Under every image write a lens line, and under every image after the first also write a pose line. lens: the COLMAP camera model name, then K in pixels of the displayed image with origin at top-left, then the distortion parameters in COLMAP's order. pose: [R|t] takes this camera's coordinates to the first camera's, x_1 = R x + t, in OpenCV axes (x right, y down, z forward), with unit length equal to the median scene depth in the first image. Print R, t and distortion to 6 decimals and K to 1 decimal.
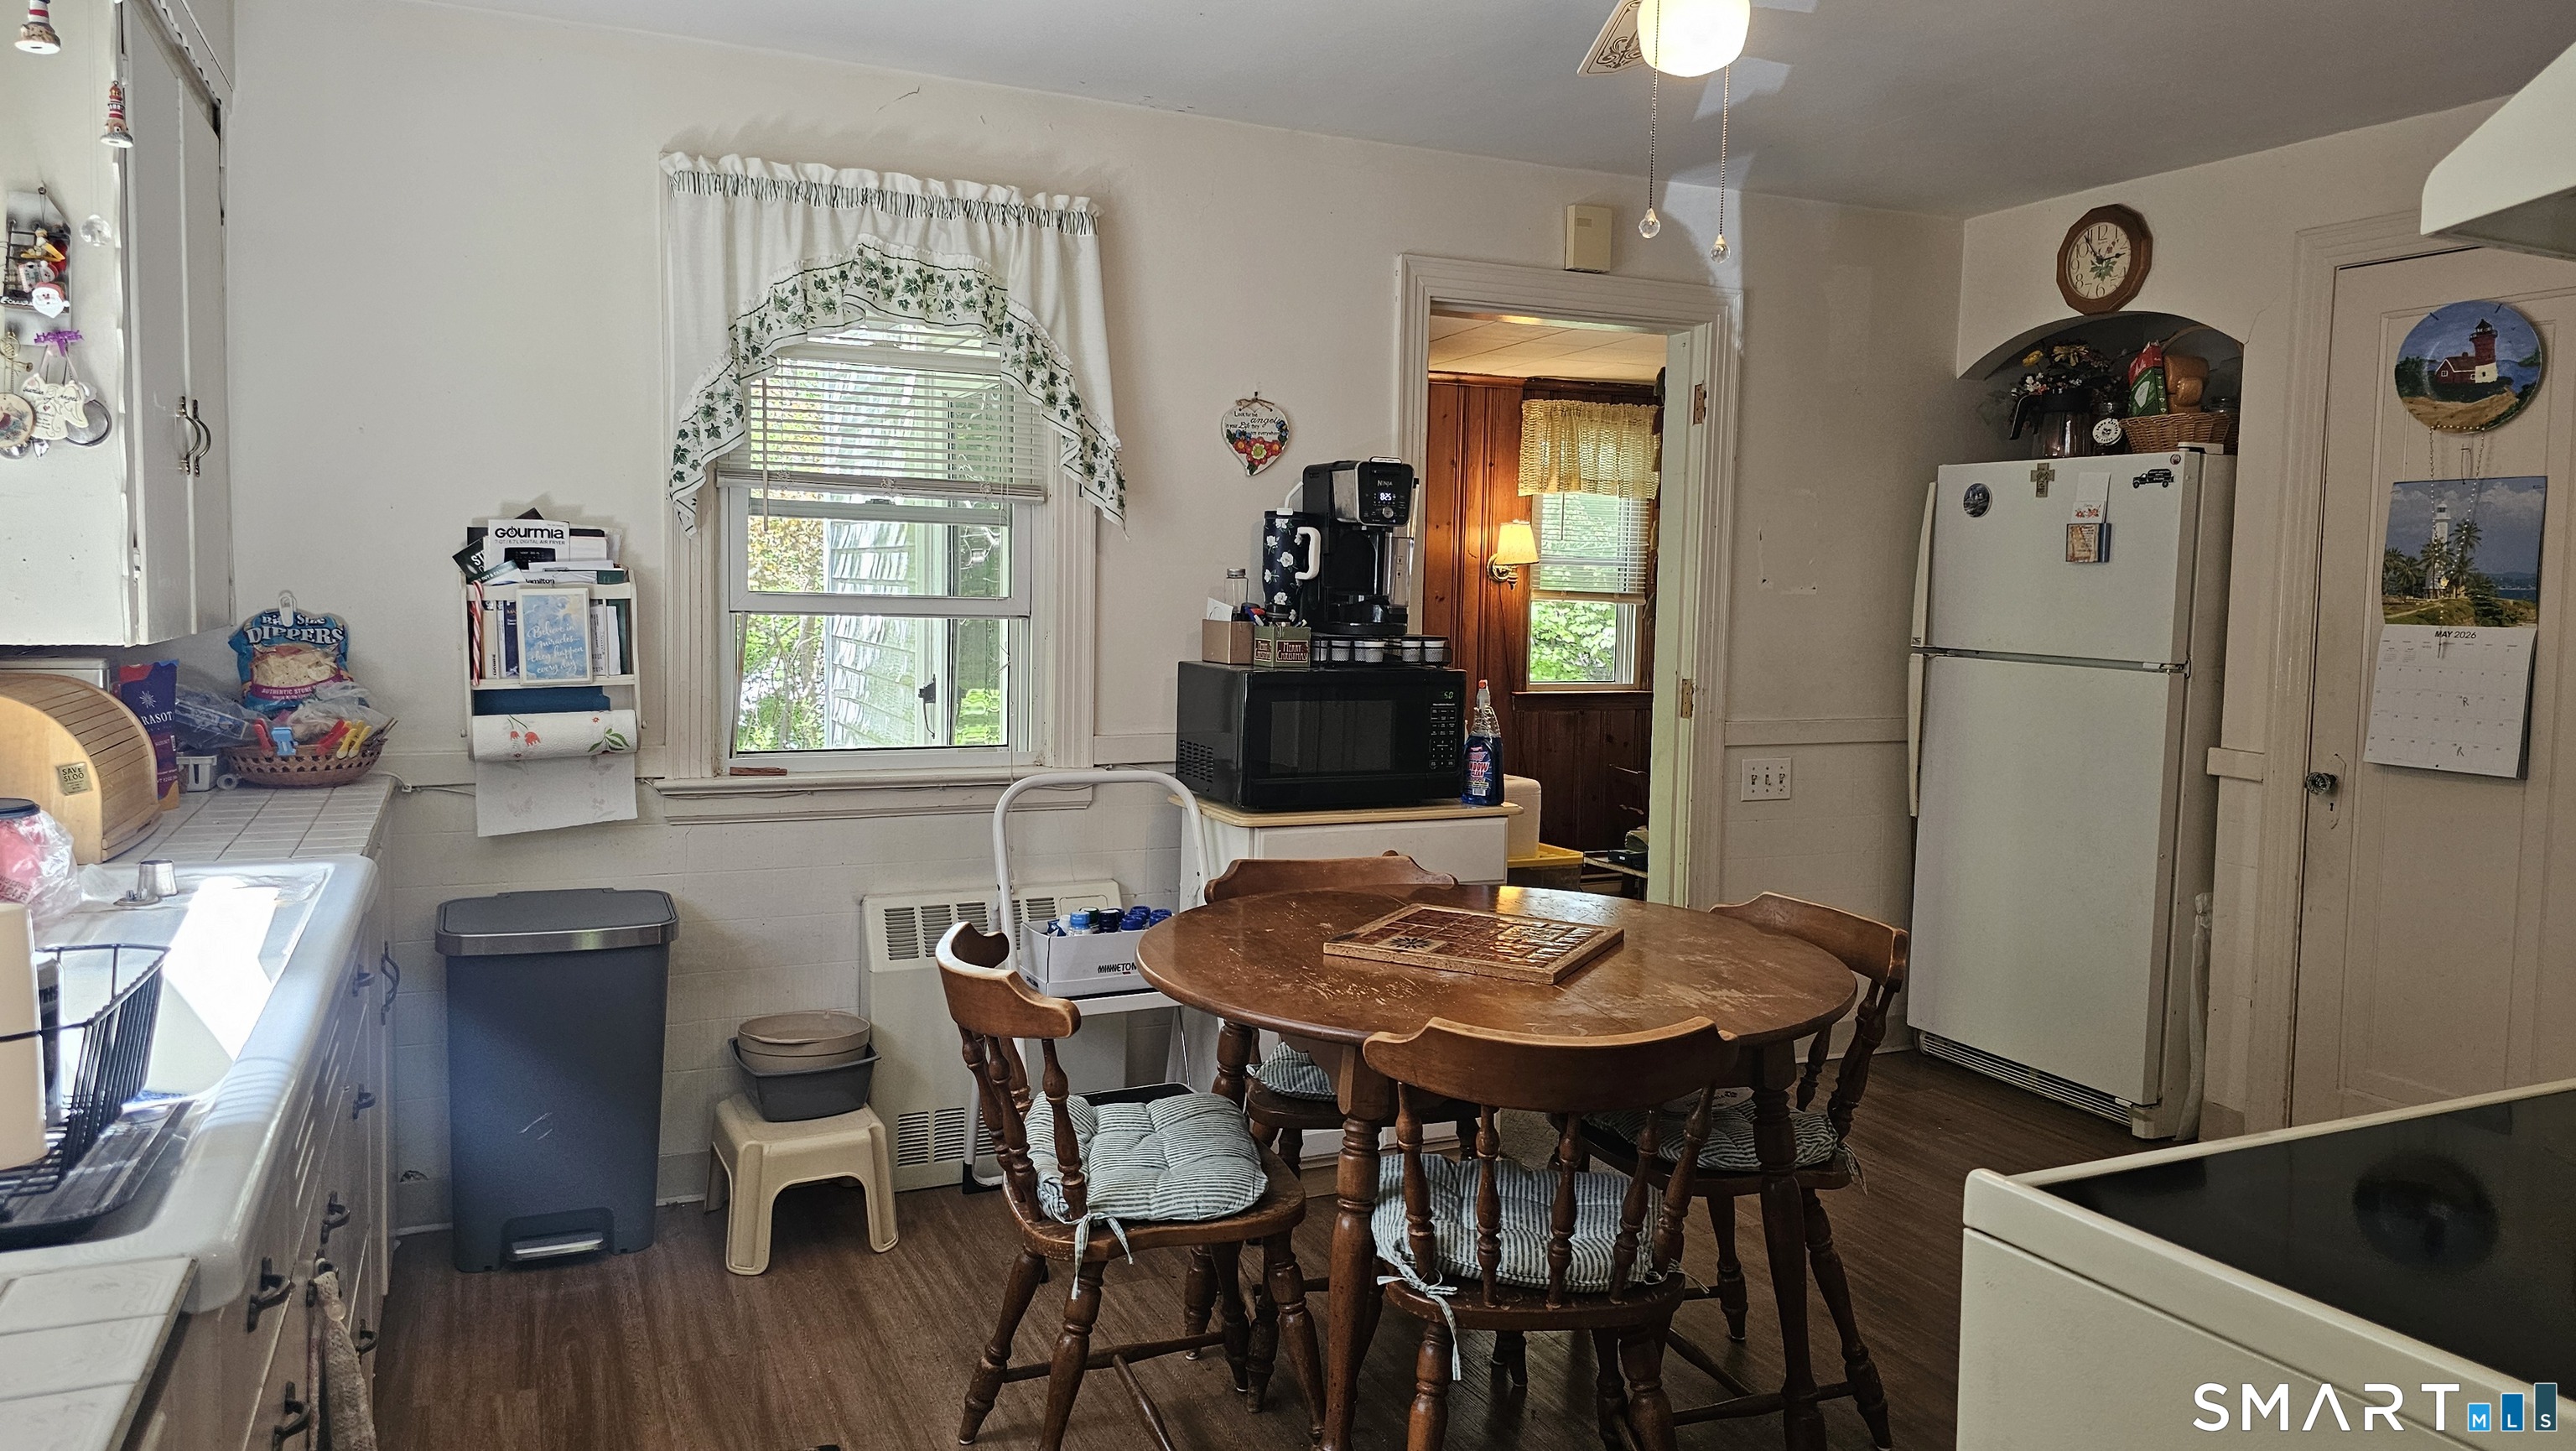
lens RADIAL K [[1703.8, 0, 1288.0], [0, 1703.8, 725.5], [0, 0, 1]] dist [0.002983, 0.000128]
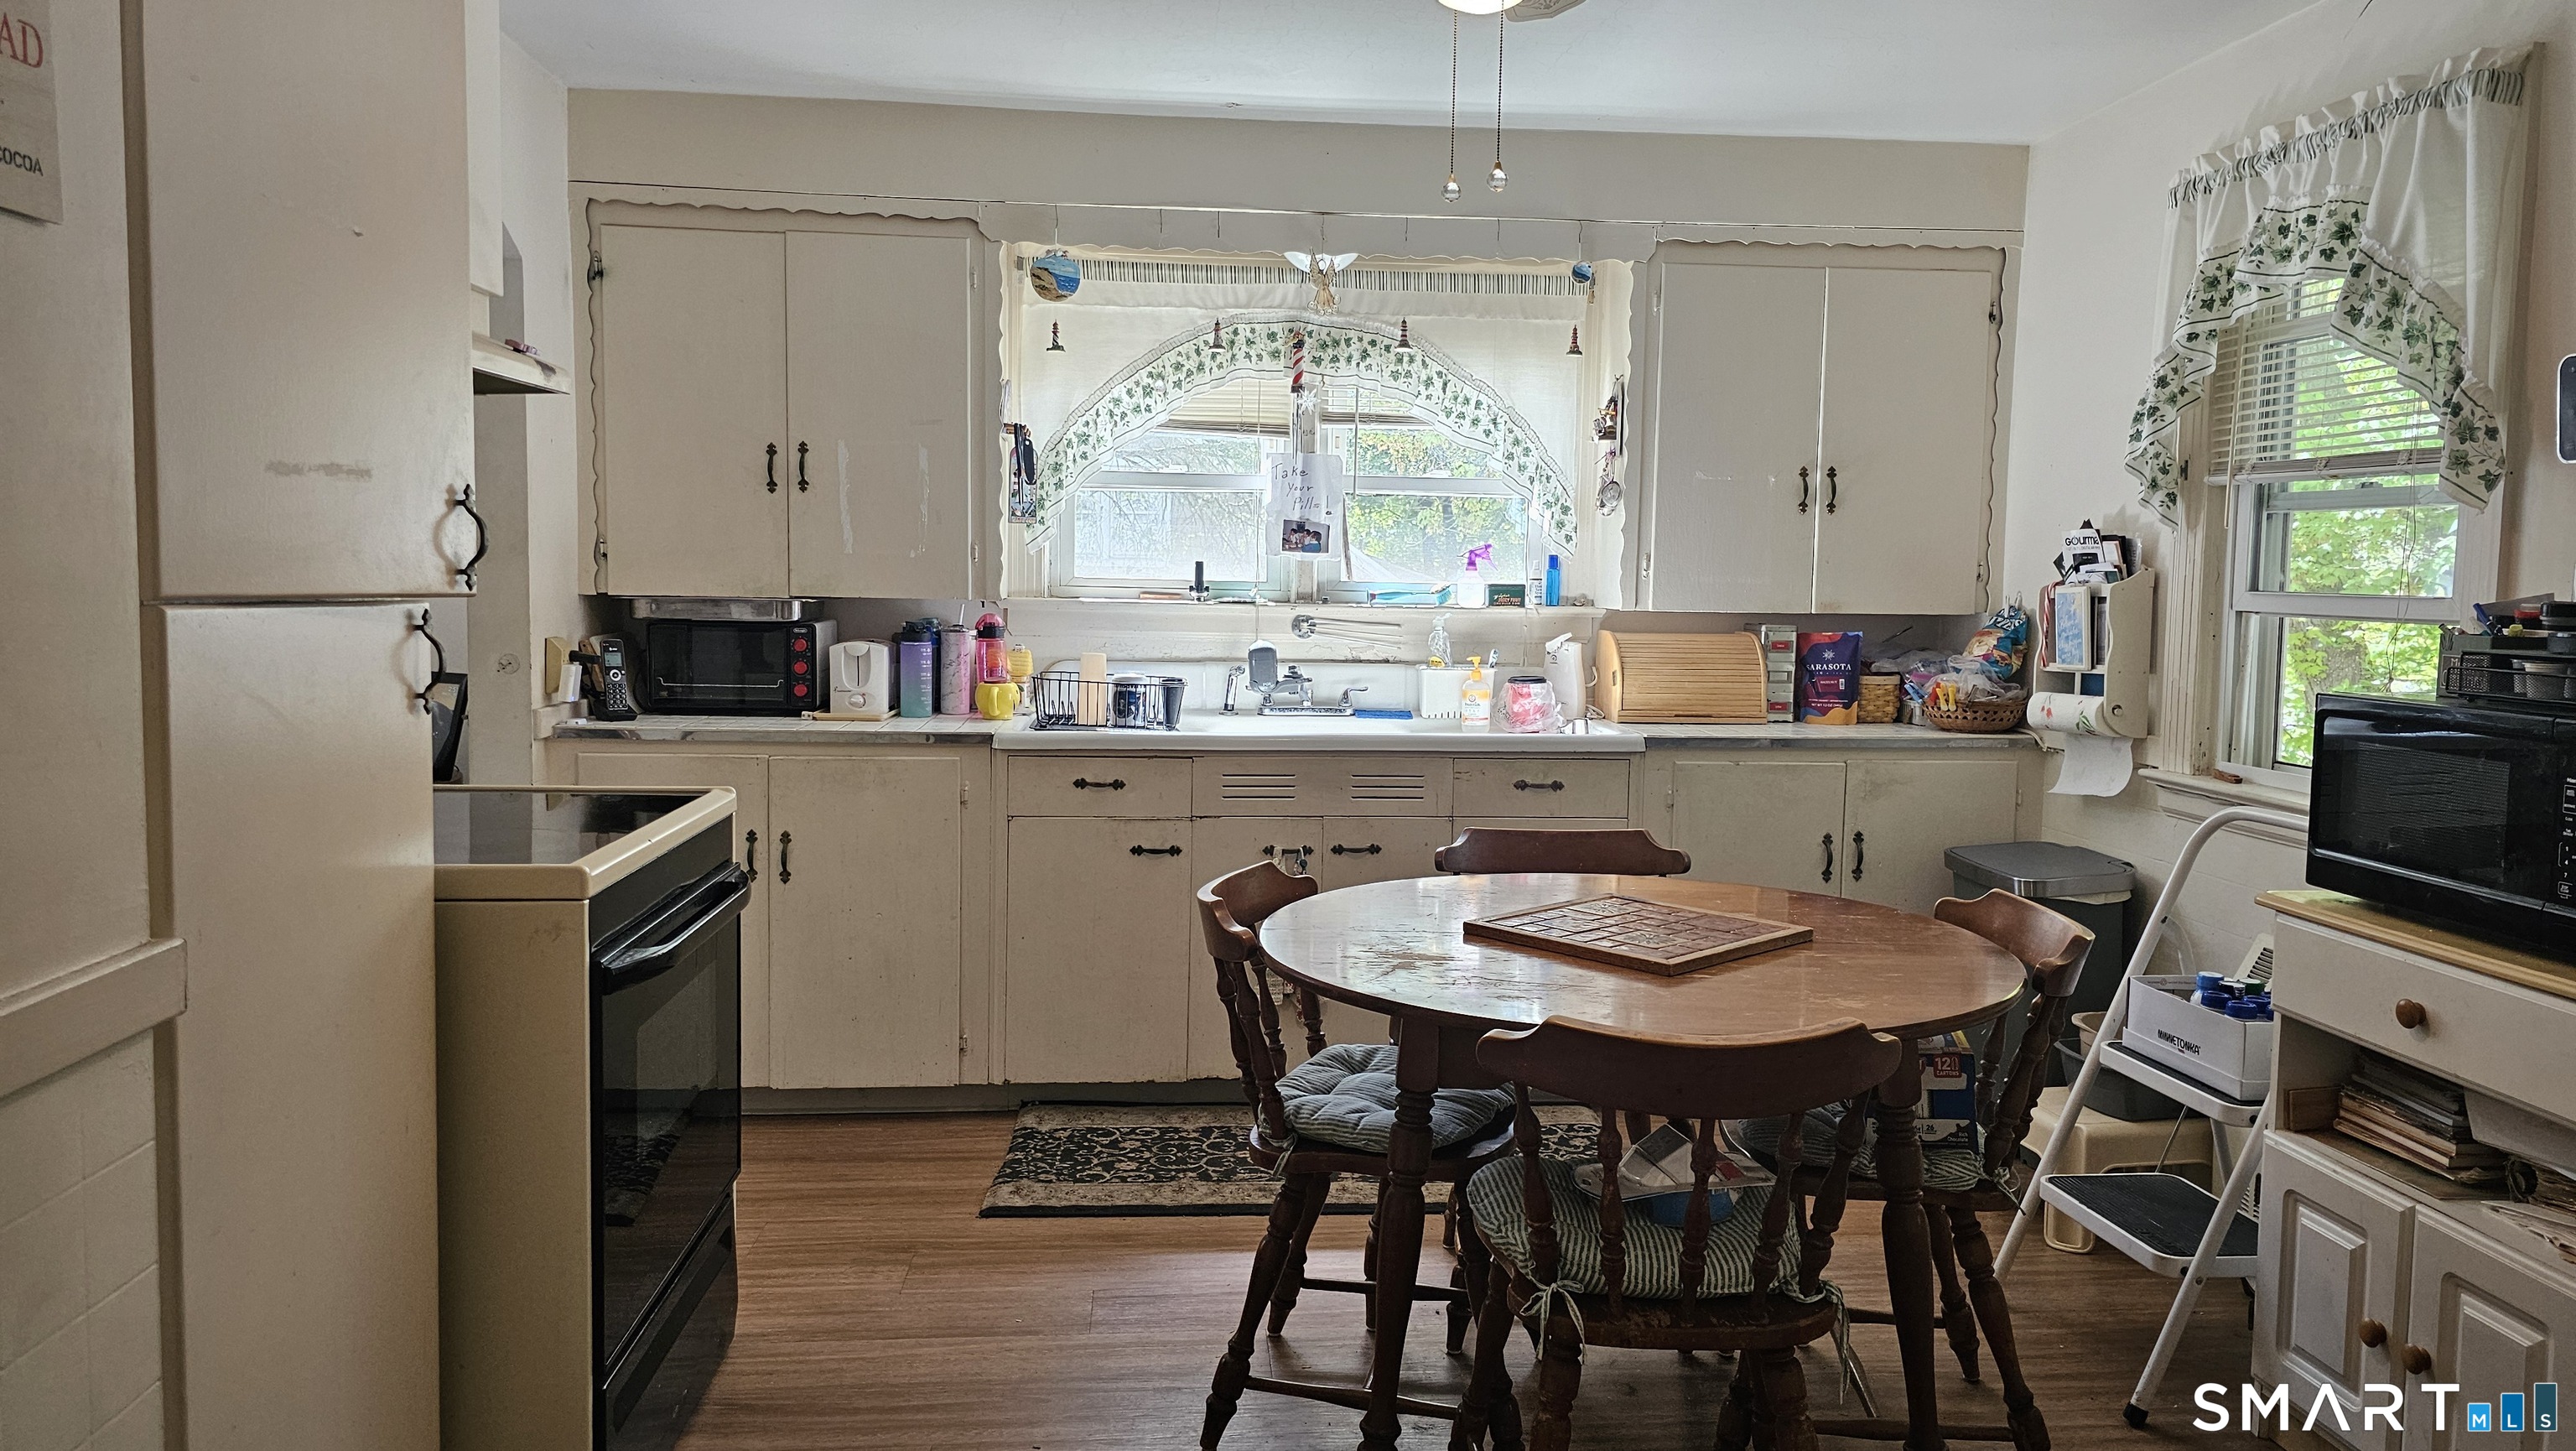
lens RADIAL K [[1703.8, 0, 1288.0], [0, 1703.8, 725.5], [0, 0, 1]] dist [0.002983, 0.000128]
pose [[-0.362452, 0.056463, -0.930291, 0.674265], [-0.099773, 0.990076, 0.098964, -0.038365], [0.926647, 0.128688, -0.353222, 0.731221]]
